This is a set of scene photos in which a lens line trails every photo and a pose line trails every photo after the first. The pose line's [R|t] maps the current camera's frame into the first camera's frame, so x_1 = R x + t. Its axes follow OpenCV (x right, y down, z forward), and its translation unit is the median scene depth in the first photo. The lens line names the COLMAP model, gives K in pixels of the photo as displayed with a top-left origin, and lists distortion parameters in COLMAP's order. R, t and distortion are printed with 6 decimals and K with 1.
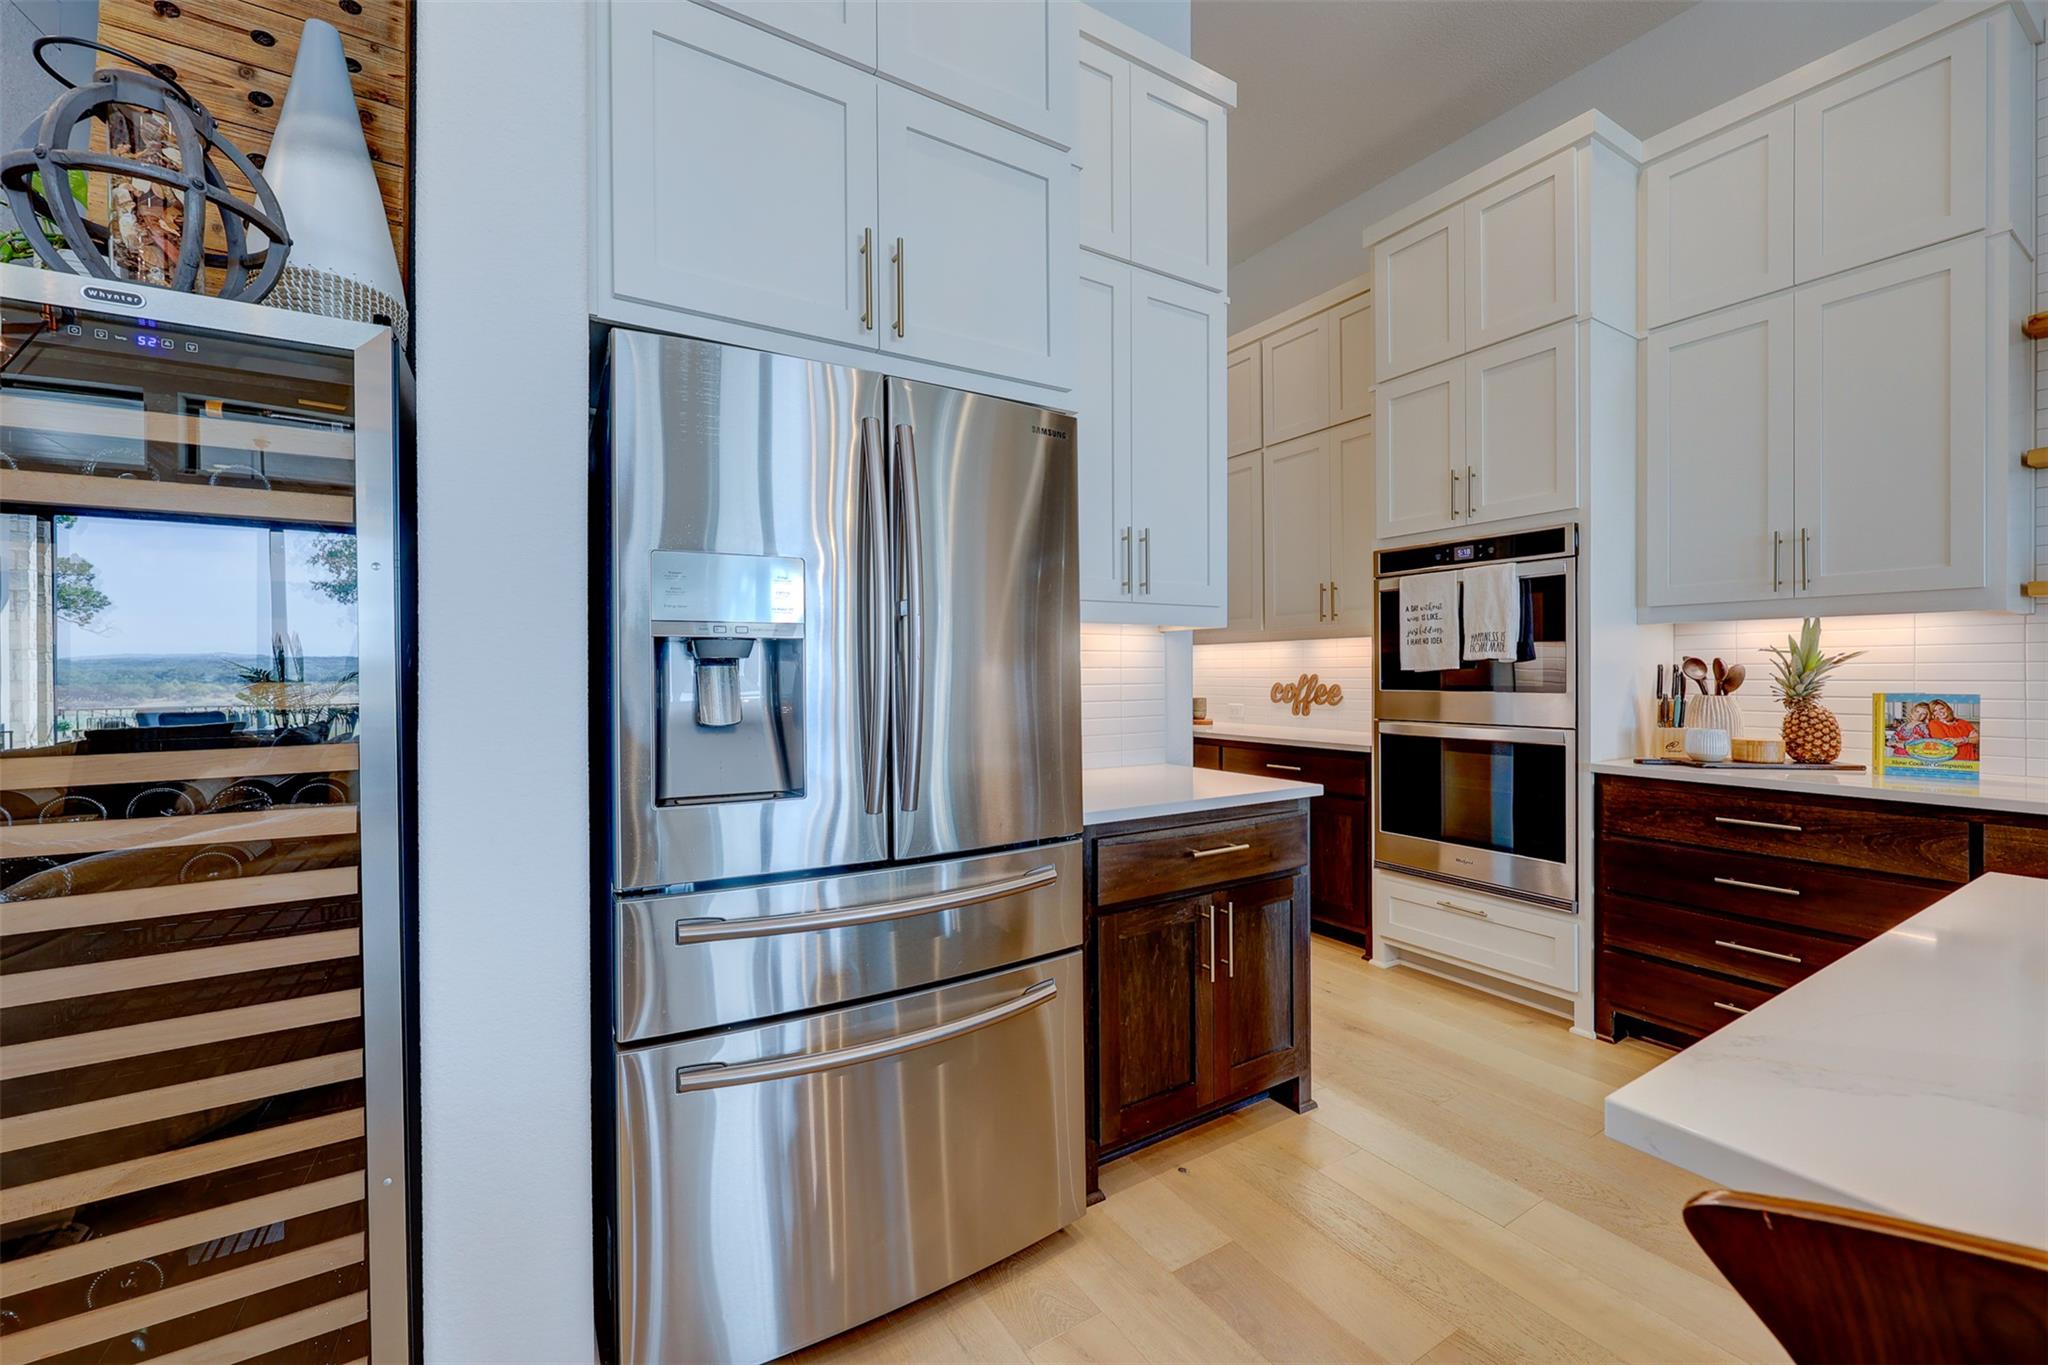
lens RADIAL K [[819.5, 0, 1024.0], [0, 819.5, 682.5], [0, 0, 1]] dist [-0.000254, 0.000177]
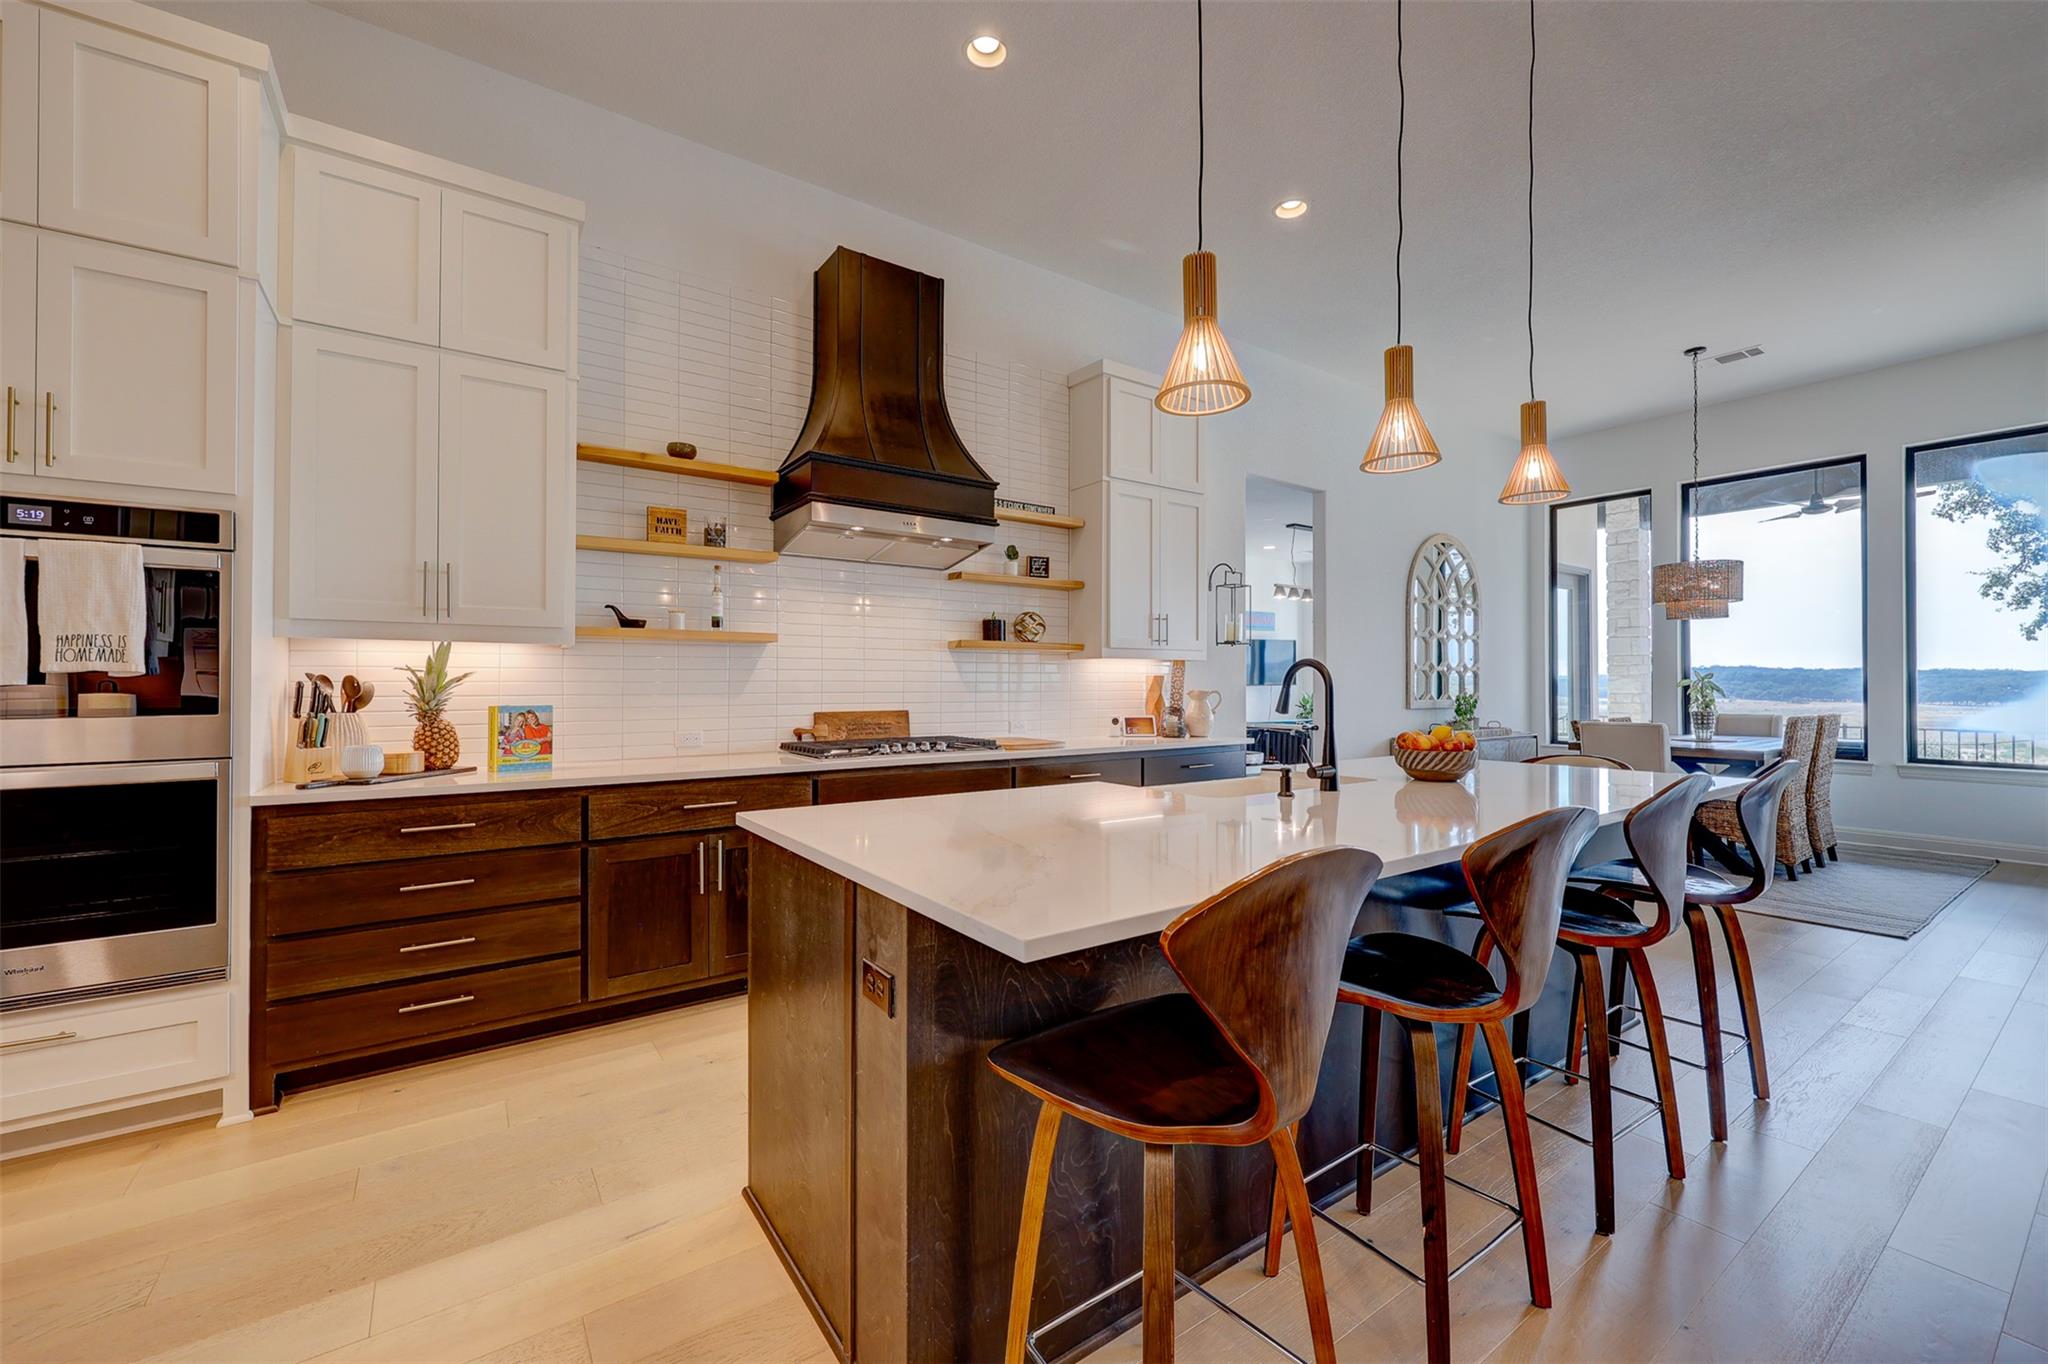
lens RADIAL K [[819.5, 0, 1024.0], [0, 819.5, 682.0], [0, 0, 1]] dist [-0.000254, 0.000177]
pose [[-0.053931, 0.007372, 0.998517, -0.212630], [0.014810, 0.999869, -0.006582, -0.003044], [-0.998435, 0.014433, -0.054033, 0.244612]]
